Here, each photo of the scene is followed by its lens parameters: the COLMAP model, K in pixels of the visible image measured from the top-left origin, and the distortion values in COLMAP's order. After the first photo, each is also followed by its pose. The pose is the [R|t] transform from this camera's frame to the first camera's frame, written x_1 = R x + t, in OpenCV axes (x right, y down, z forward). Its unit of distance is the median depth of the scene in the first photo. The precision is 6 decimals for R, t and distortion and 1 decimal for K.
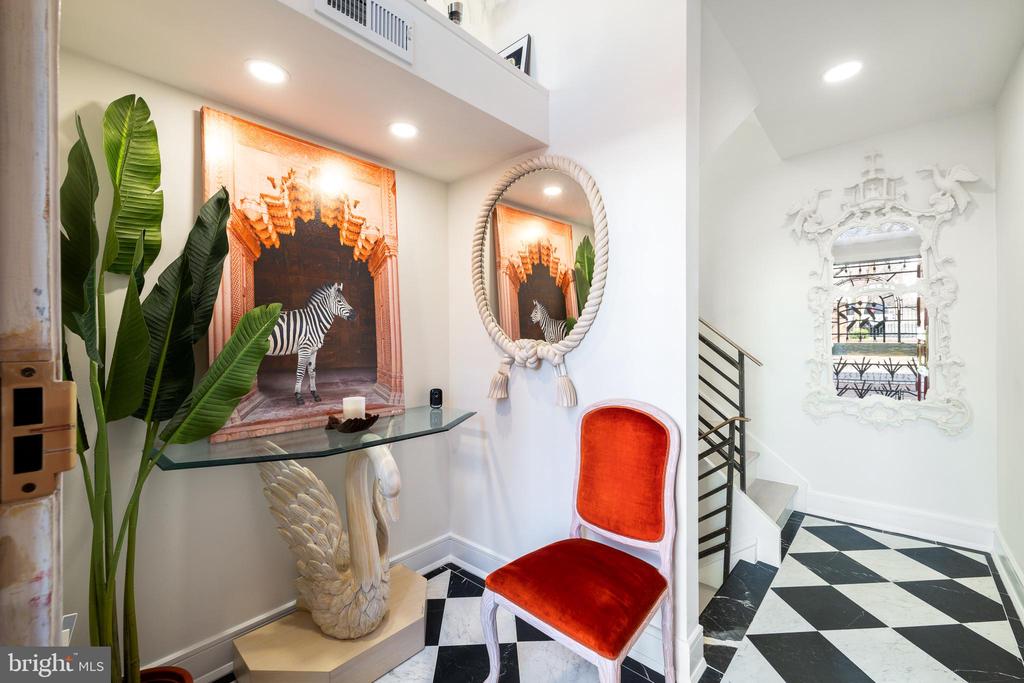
lens RADIAL K [[434.2, 0, 508.3], [0, 434.2, 337.9], [0, 0, 1]] dist [-0.001660, 0.000385]
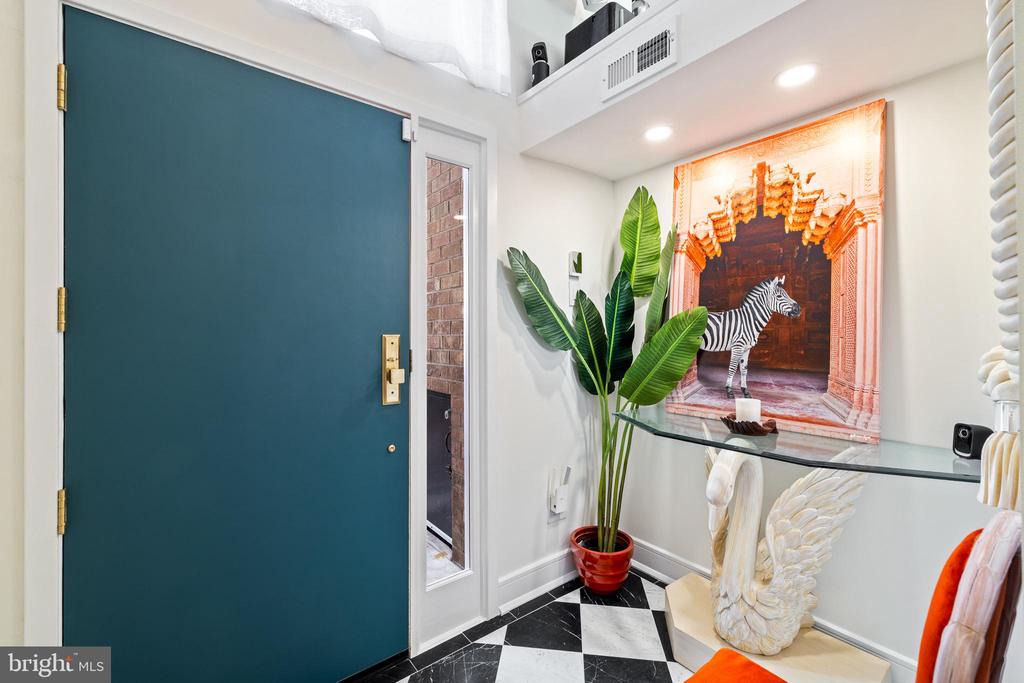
lens RADIAL K [[434.2, 0, 509.9], [0, 434.2, 342.4], [0, 0, 1]] dist [-0.001660, 0.000385]
pose [[-0.184121, 0.011238, -0.982839, 0.660269], [-0.006293, 0.999901, 0.012612, 0.005823], [0.982883, 0.008507, -0.184032, 0.650890]]
